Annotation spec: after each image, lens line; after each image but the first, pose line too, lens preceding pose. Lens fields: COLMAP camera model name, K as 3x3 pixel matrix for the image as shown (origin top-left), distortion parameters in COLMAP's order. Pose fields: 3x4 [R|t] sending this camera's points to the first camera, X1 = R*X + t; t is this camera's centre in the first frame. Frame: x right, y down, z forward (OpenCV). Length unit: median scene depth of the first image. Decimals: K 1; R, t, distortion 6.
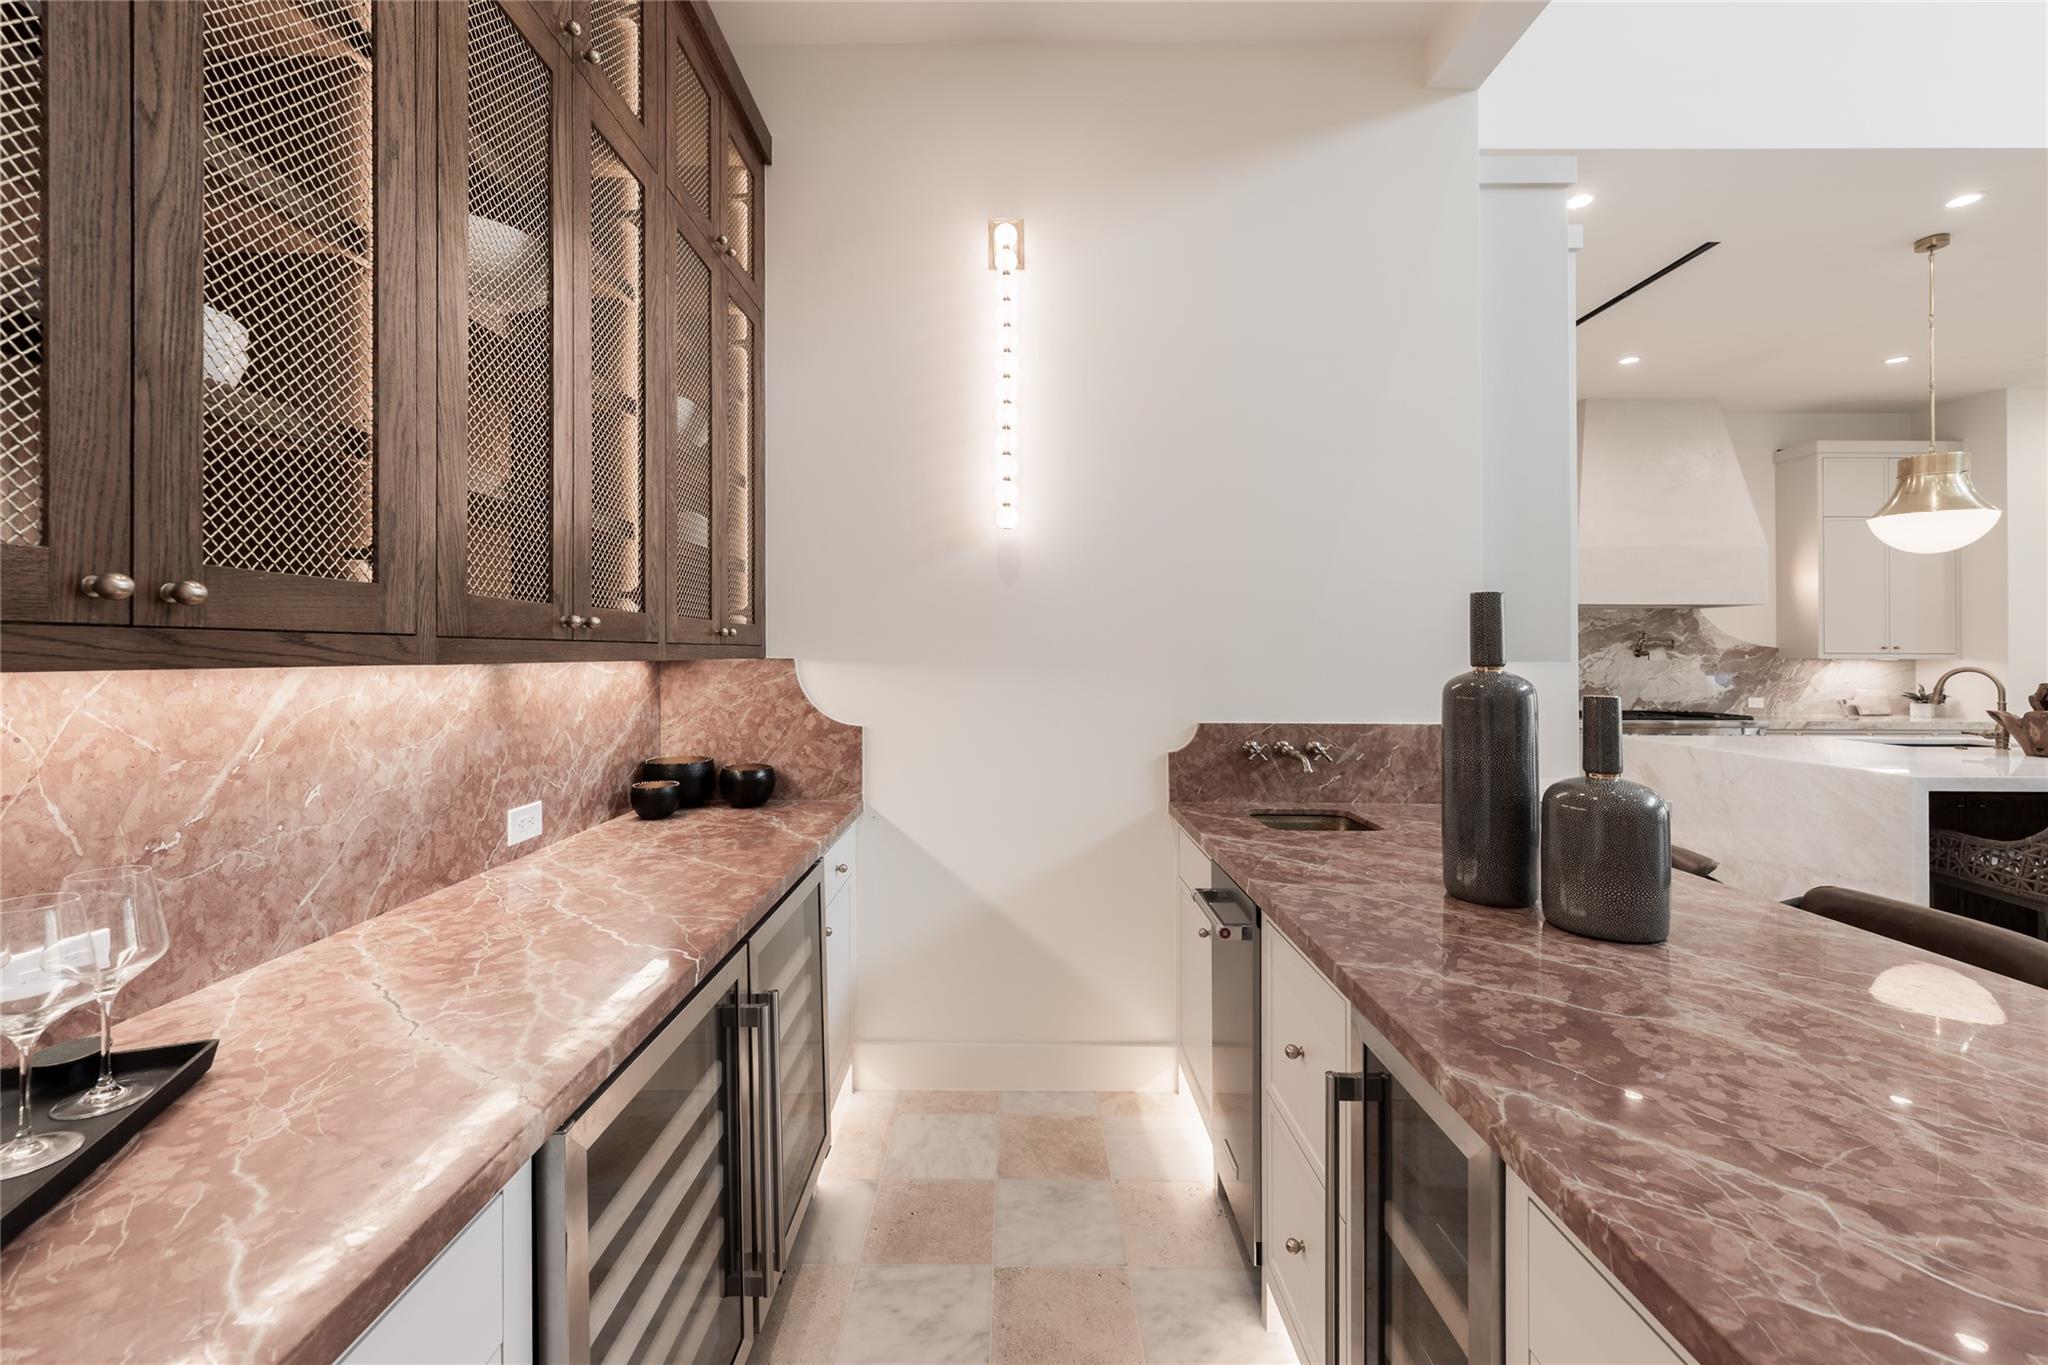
lens RADIAL K [[812.6, 0, 988.1], [0, 812.6, 654.8], [0, 0, 1]] dist [0.007815, 0.000165]
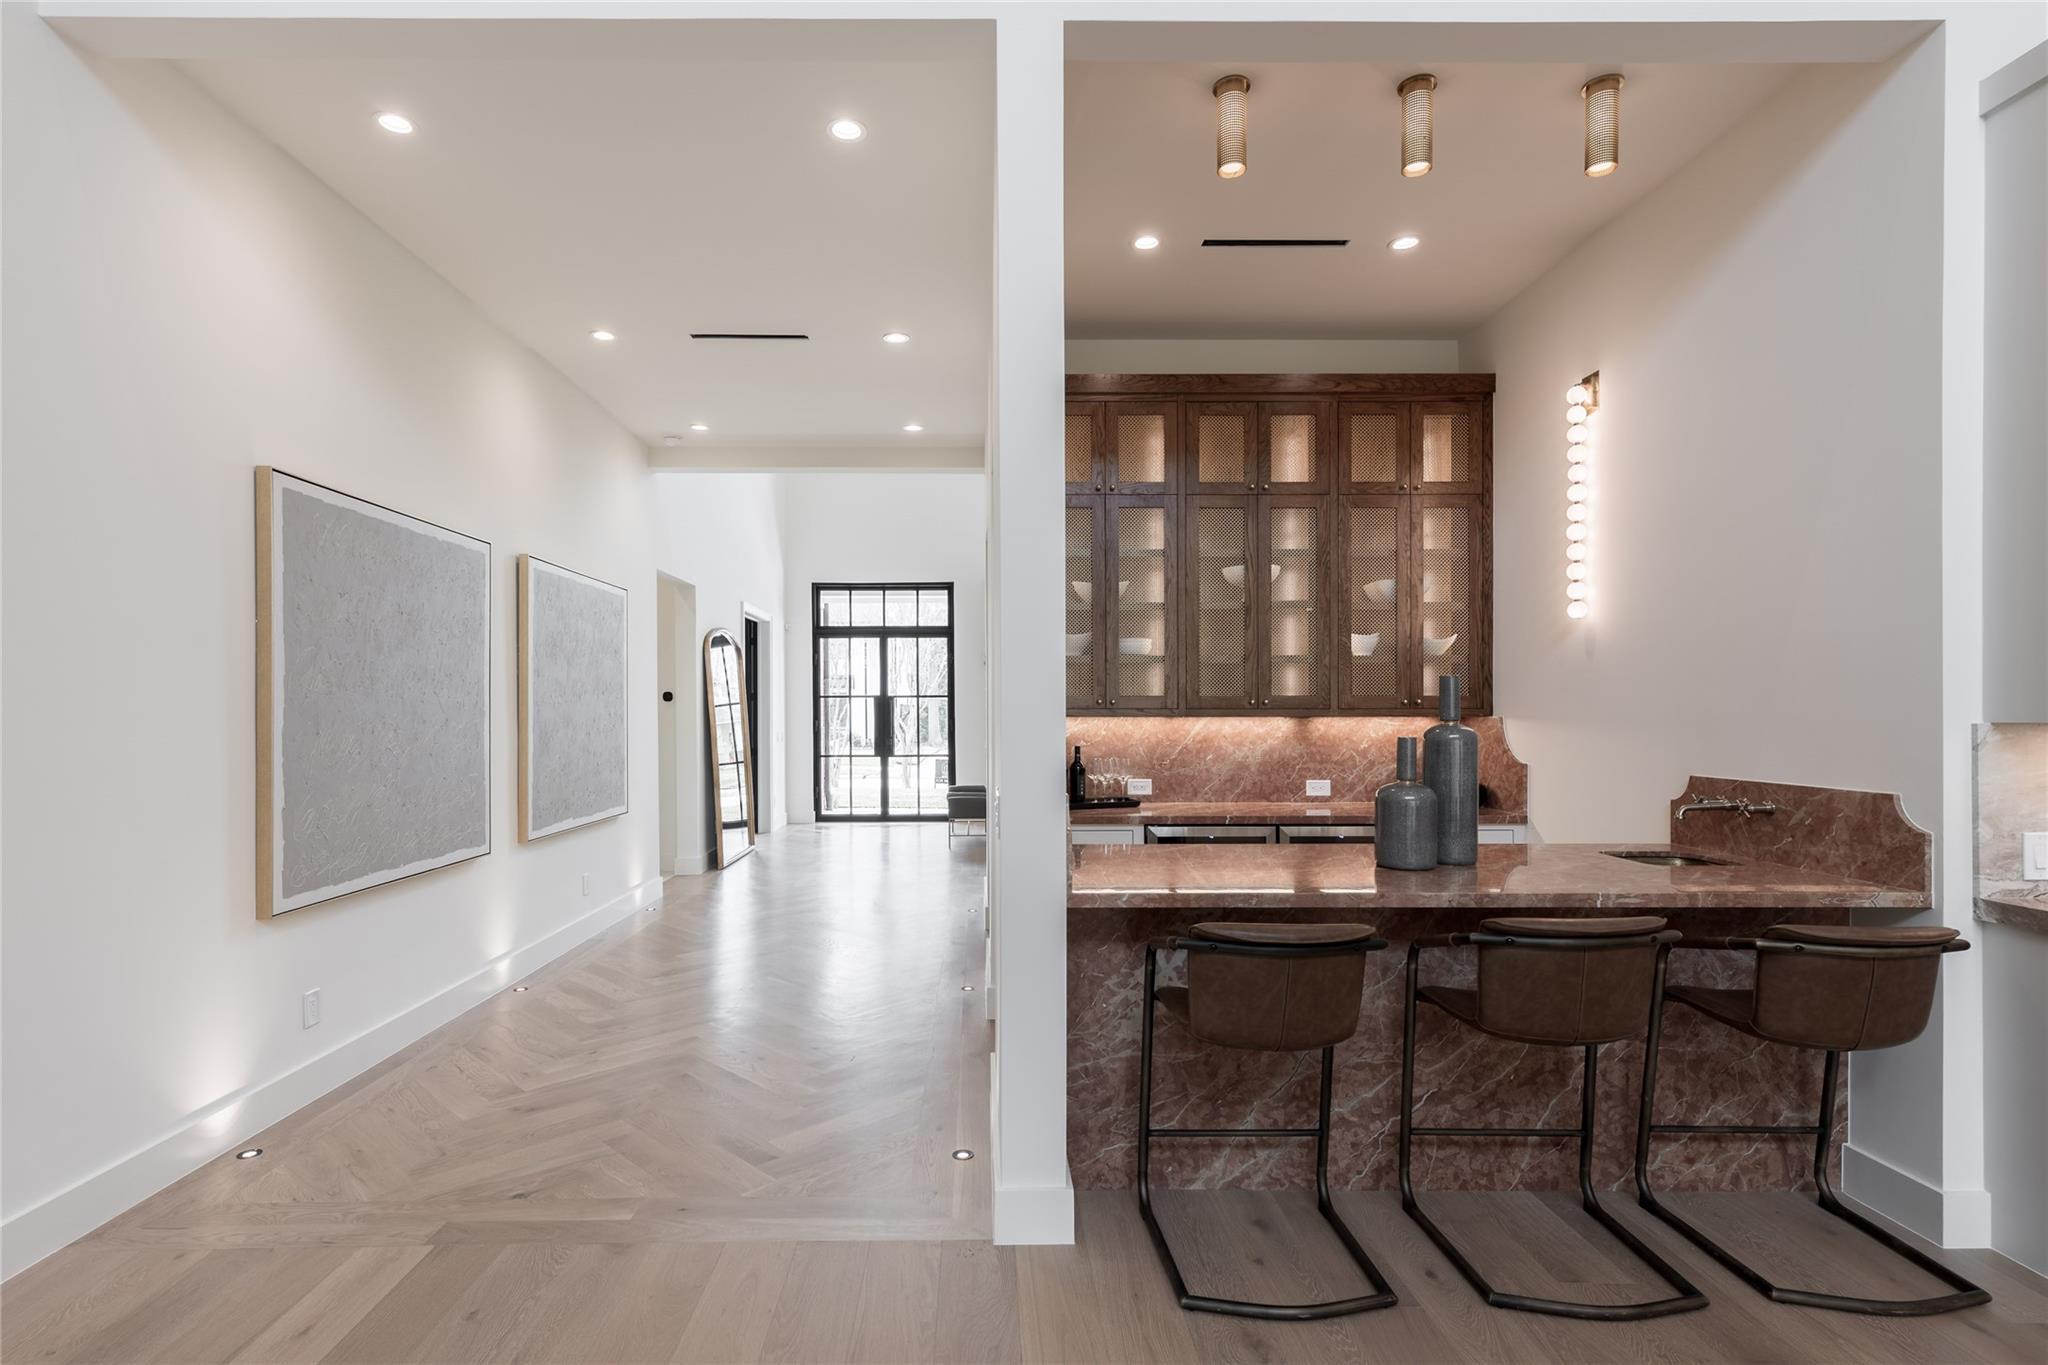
lens RADIAL K [[1000.8, 0, 983.5], [0, 1000.8, 728.3], [0, 0, 1]] dist [0.002912, 0.000501]
pose [[0.021100, 0.015347, -0.999660, 1.613498], [0.003138, 0.999876, 0.015416, -0.004788], [0.999772, -0.003463, 0.021049, 0.006474]]
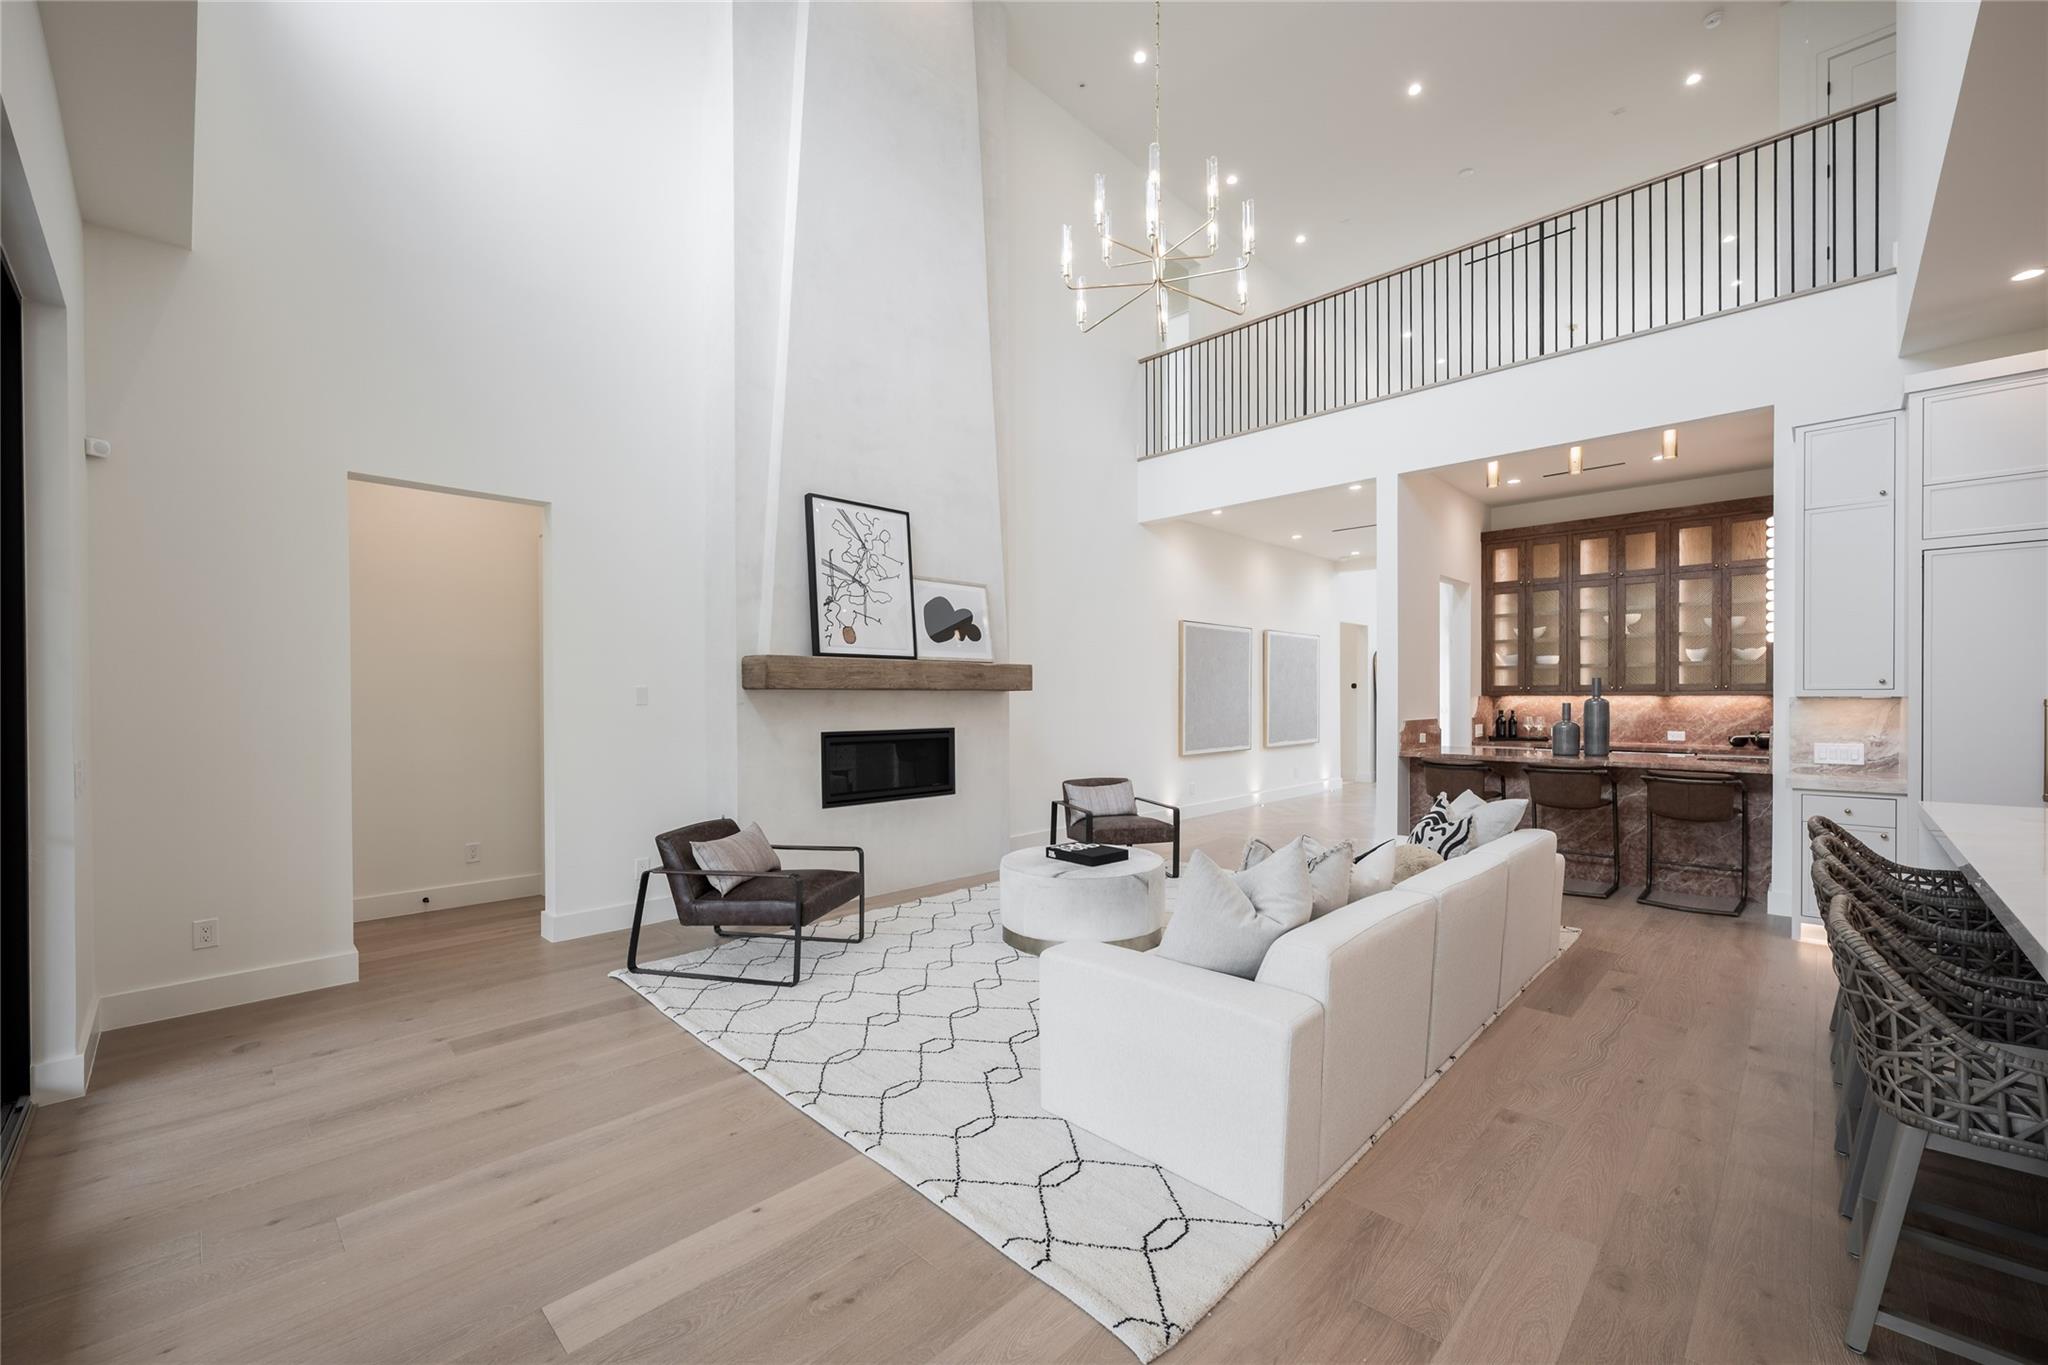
lens RADIAL K [[812.6, 0, 1036.0], [0, 812.6, 680.5], [0, 0, 1]] dist [0.007815, 0.000165]
pose [[-0.685231, -0.014583, -0.728180, 3.311707], [0.002283, 0.999752, -0.022170, 0.010598], [0.728322, -0.016854, -0.685027, 1.071108]]
